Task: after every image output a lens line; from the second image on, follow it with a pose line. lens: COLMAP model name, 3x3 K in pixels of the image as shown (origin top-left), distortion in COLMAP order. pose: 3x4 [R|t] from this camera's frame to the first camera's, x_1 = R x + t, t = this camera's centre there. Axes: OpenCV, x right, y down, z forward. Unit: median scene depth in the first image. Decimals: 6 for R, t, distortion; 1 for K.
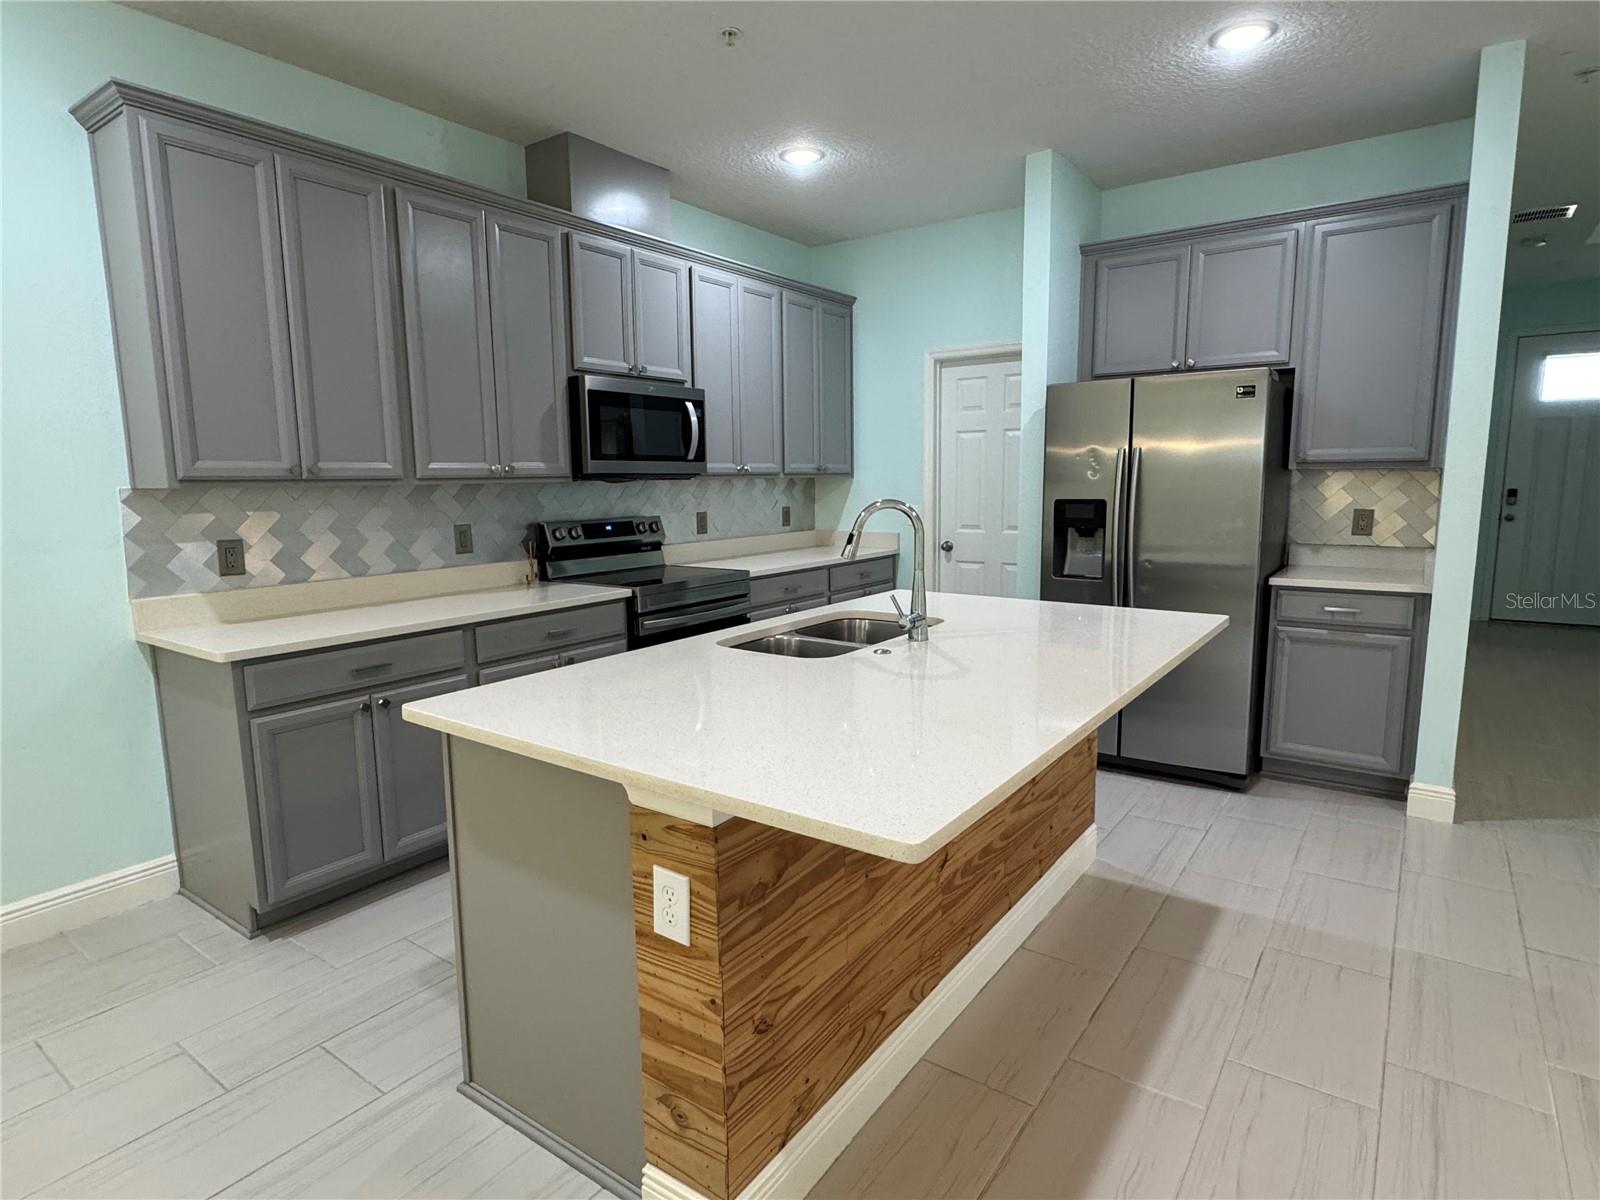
lens RADIAL K [[876.6, 0, 798.4], [0, 876.6, 598.0], [0, 0, 1]] dist [-0.003221, 0.002467]
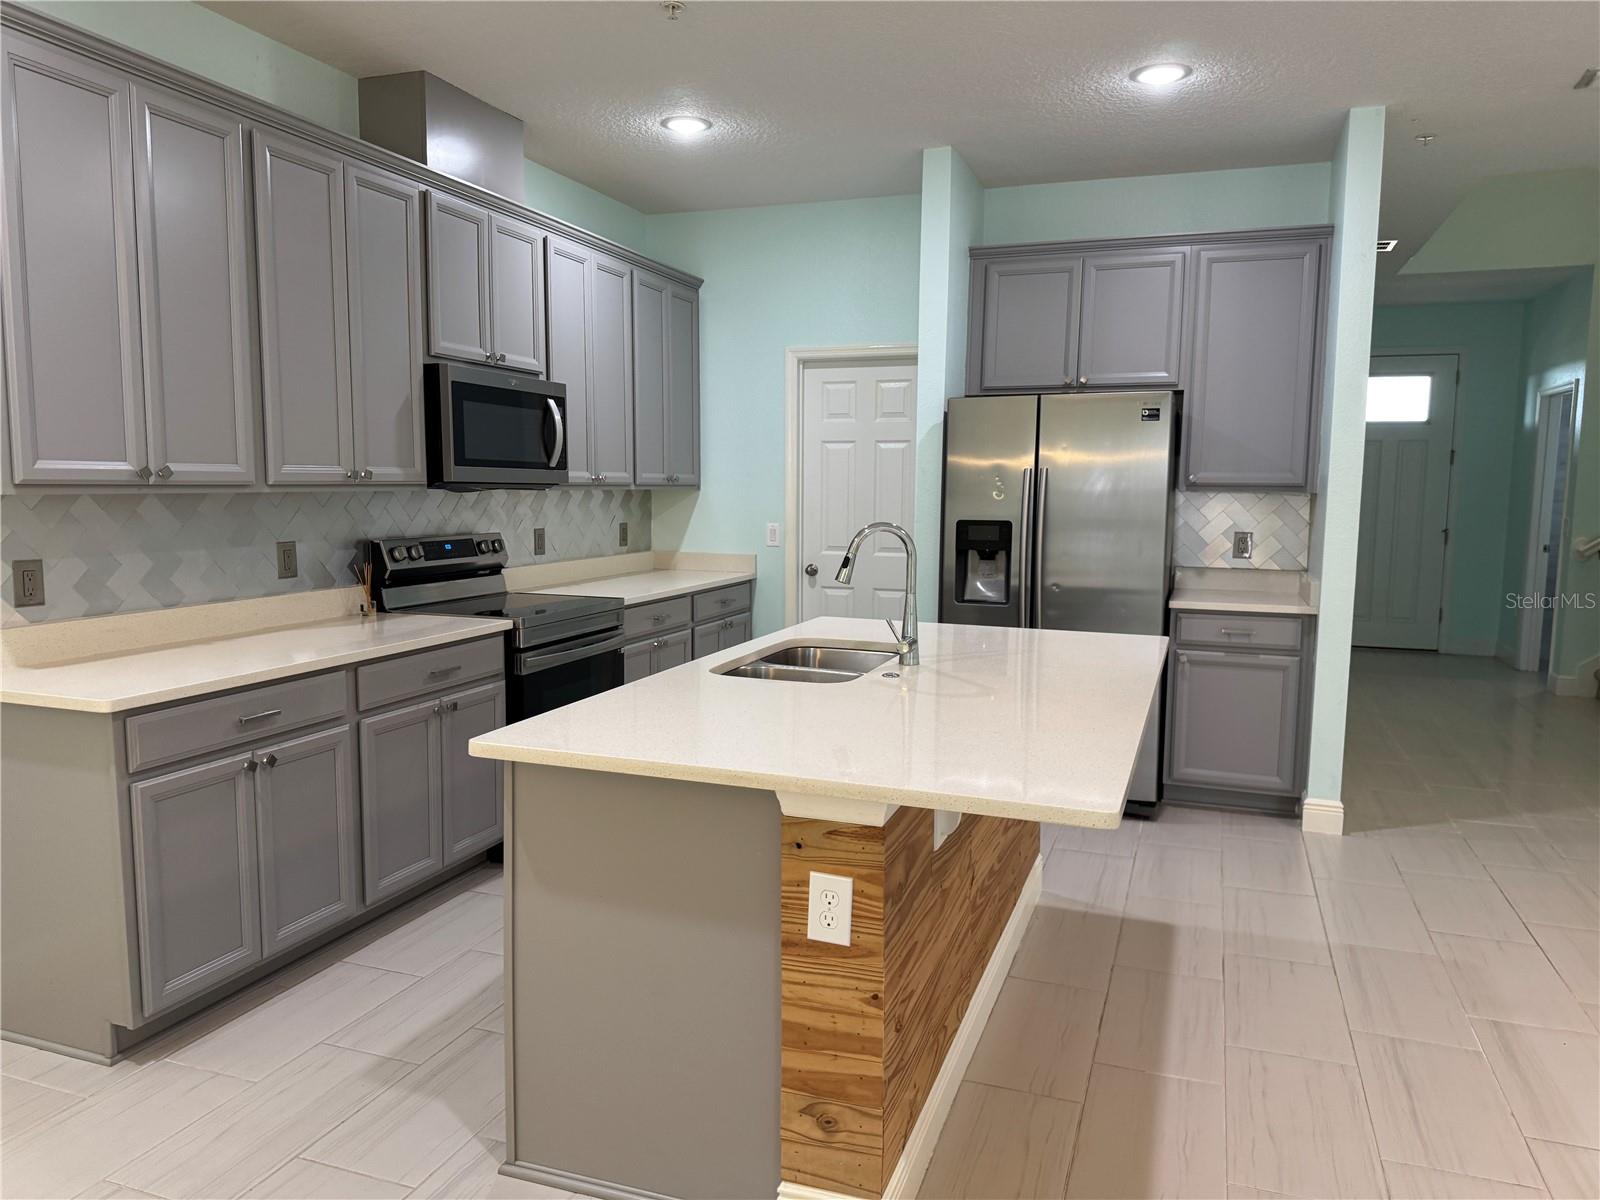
lens RADIAL K [[1135.4, 0, 804.0], [0, 1135.4, 600.3], [0, 0, 1]] dist [0.039591, -0.043778]
pose [[0.960648, -0.007517, 0.277665, -0.230648], [0.016899, 0.999364, -0.031409, 0.010359], [-0.277252, 0.034866, 0.960164, -0.129714]]
